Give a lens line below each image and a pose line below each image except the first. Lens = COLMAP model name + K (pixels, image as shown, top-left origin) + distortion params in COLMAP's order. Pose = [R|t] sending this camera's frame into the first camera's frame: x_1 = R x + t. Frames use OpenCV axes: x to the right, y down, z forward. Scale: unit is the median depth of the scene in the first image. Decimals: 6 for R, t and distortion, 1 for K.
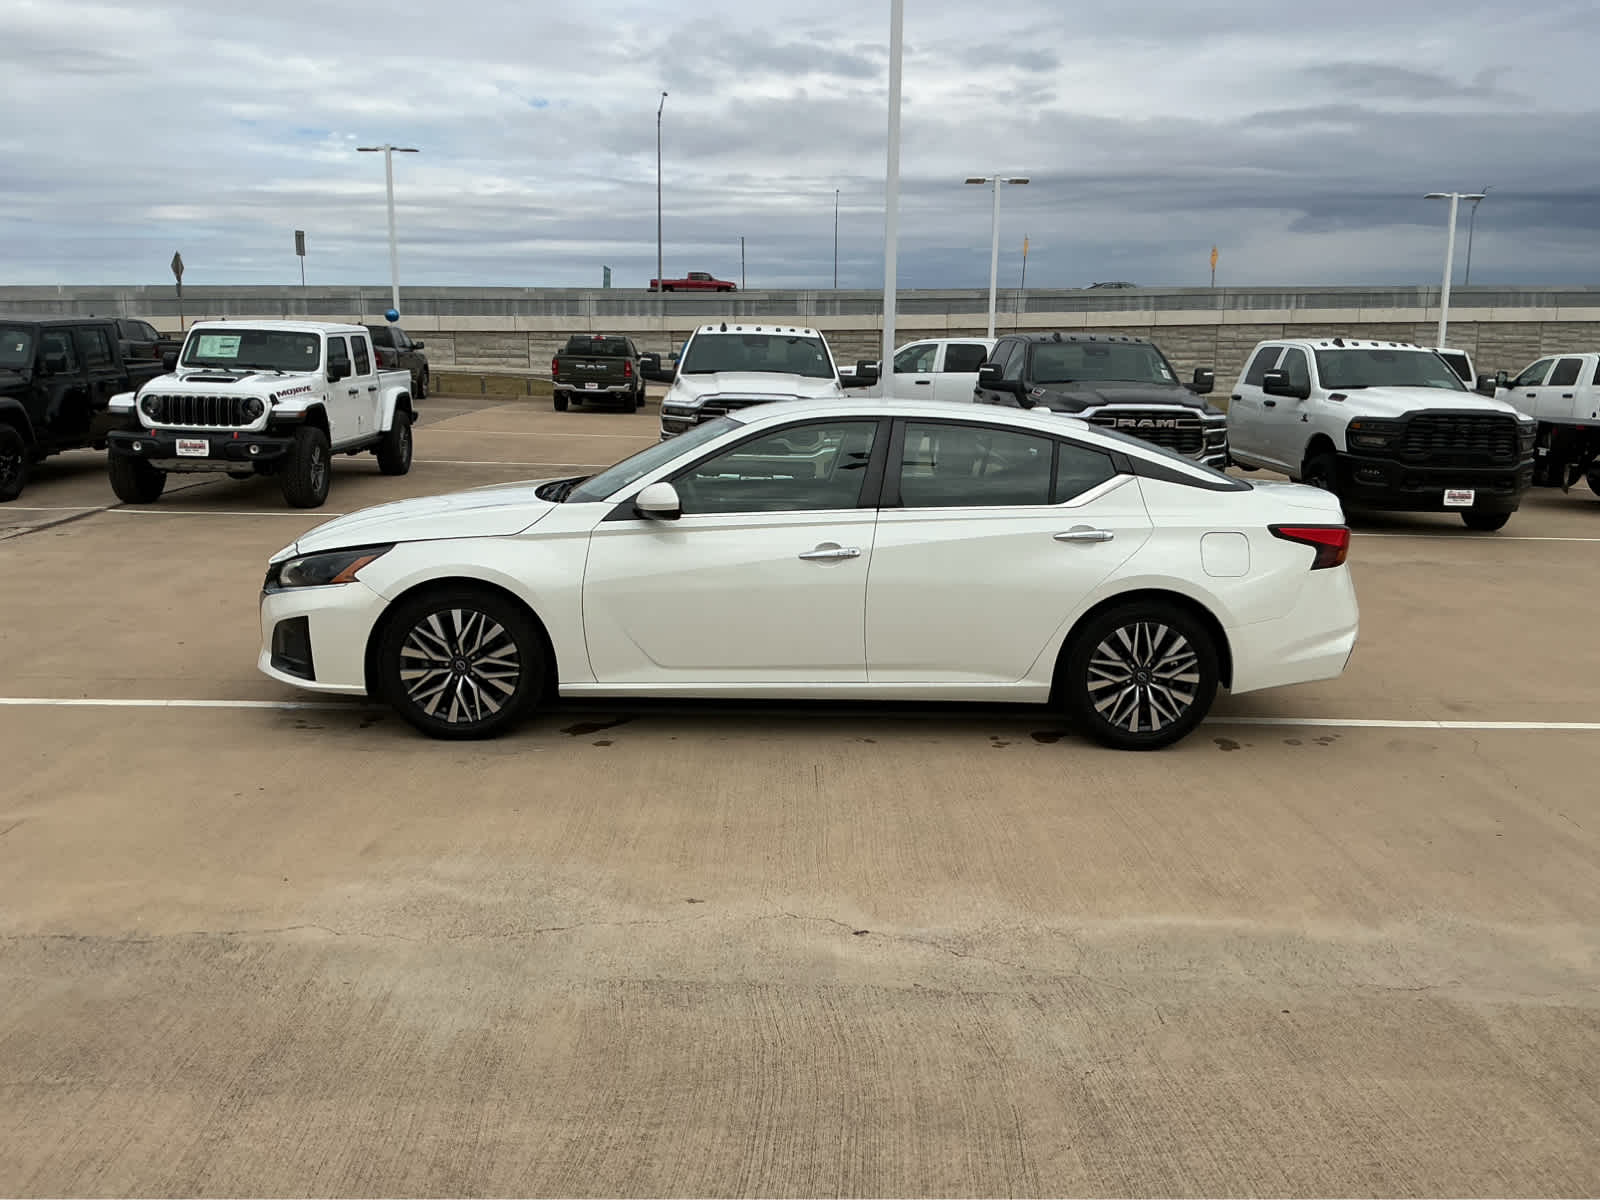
lens RADIAL K [[1330.3, 0, 815.2], [0, 1330.3, 599.1], [0, 0, 1]] dist [0.093180, -0.177853]
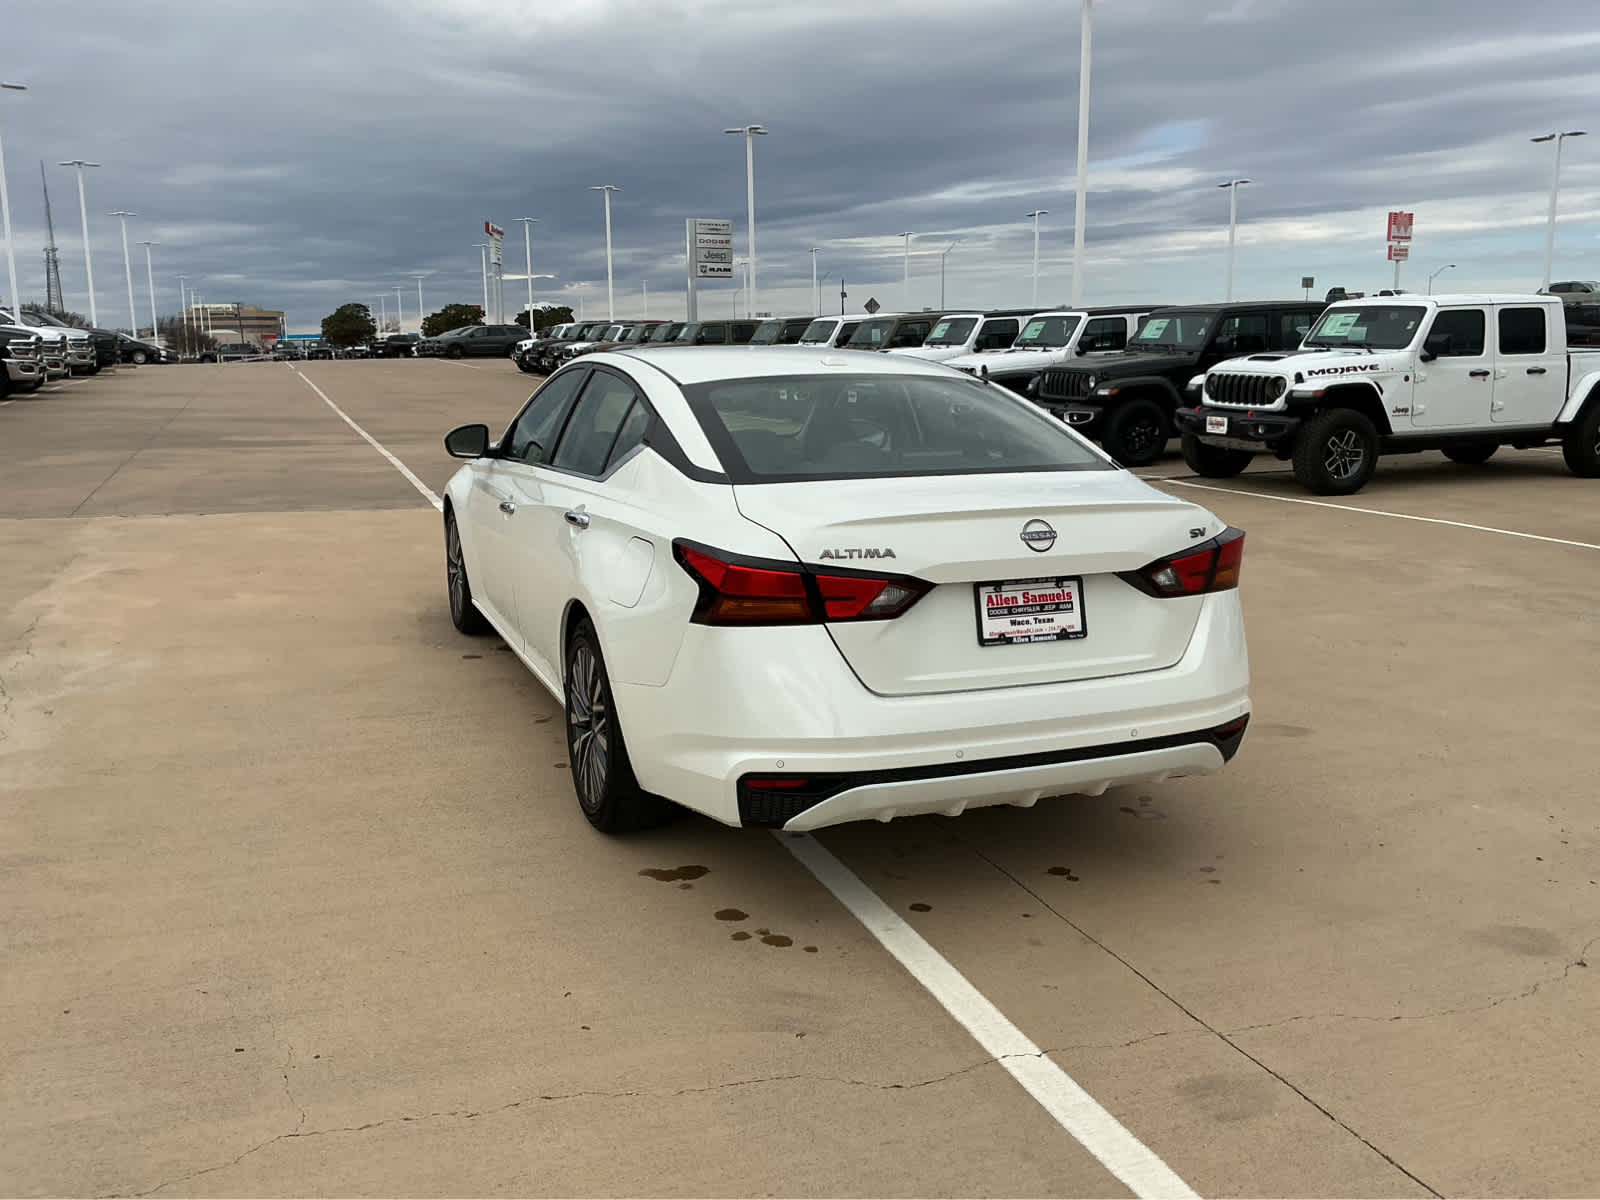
lens RADIAL K [[1330.3, 0, 807.9], [0, 1330.3, 597.9], [0, 0, 1]] dist [0.093180, -0.177853]
pose [[0.309275, 0.157507, -0.937838, 0.889574], [-0.158225, 0.980965, 0.112571, -0.102380], [0.937717, 0.113574, 0.328310, 0.811193]]
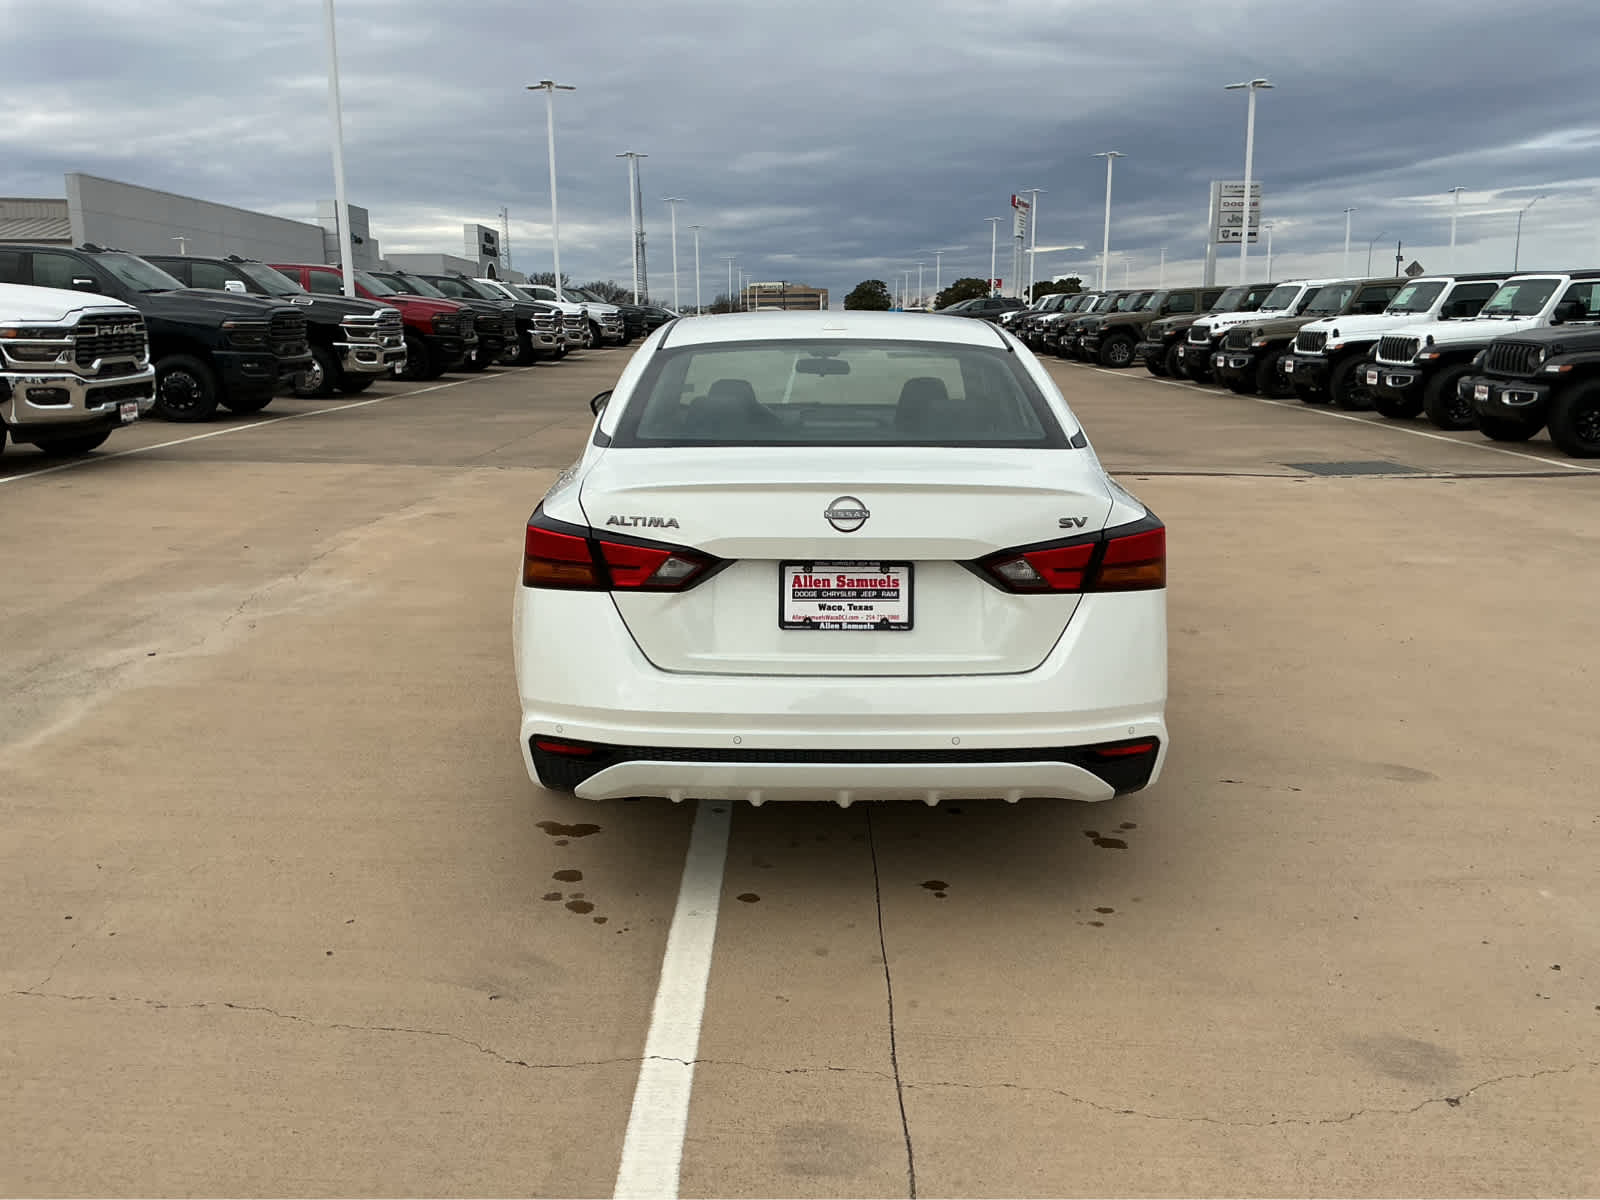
lens RADIAL K [[1330.3, 0, 805.9], [0, 1330.3, 607.5], [0, 0, 1]] dist [0.093180, -0.177853]
pose [[-0.075241, 0.191736, -0.978558, 0.898857], [-0.171821, 0.964169, 0.202128, -0.146111], [0.982251, 0.183345, -0.039600, 1.092544]]
